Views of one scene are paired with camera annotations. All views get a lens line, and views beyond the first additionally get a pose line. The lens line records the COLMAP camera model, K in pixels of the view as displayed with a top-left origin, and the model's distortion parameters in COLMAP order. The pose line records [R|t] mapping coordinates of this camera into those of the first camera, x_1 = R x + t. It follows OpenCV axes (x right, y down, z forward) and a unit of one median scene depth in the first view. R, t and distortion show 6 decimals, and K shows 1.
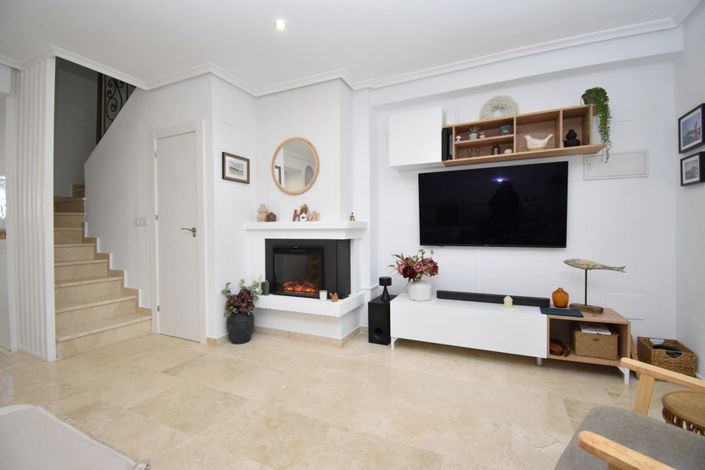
lens RADIAL K [[310.6, 0, 356.8], [0, 310.6, 234.3], [0, 0, 1]] dist [0.007874, -0.015763]
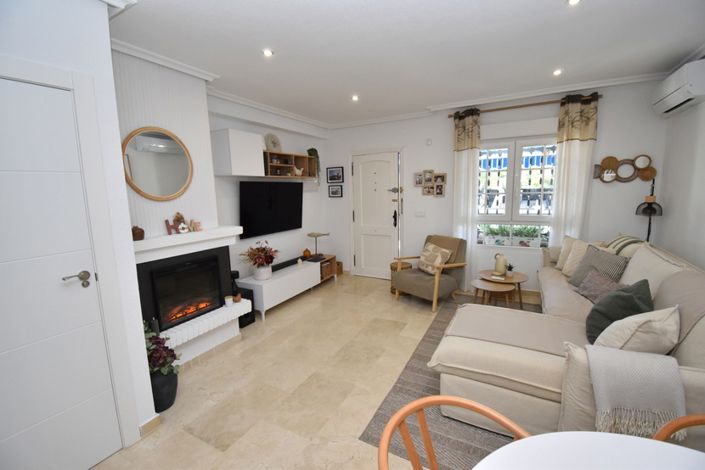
lens RADIAL K [[310.6, 0, 353.5], [0, 310.6, 235.6], [0, 0, 1]] dist [0.007874, -0.015763]
pose [[0.056788, -0.141126, 0.988362, -1.047276], [0.040428, 0.989472, 0.138961, -0.141455], [-0.997567, 0.032066, 0.061895, 0.501589]]
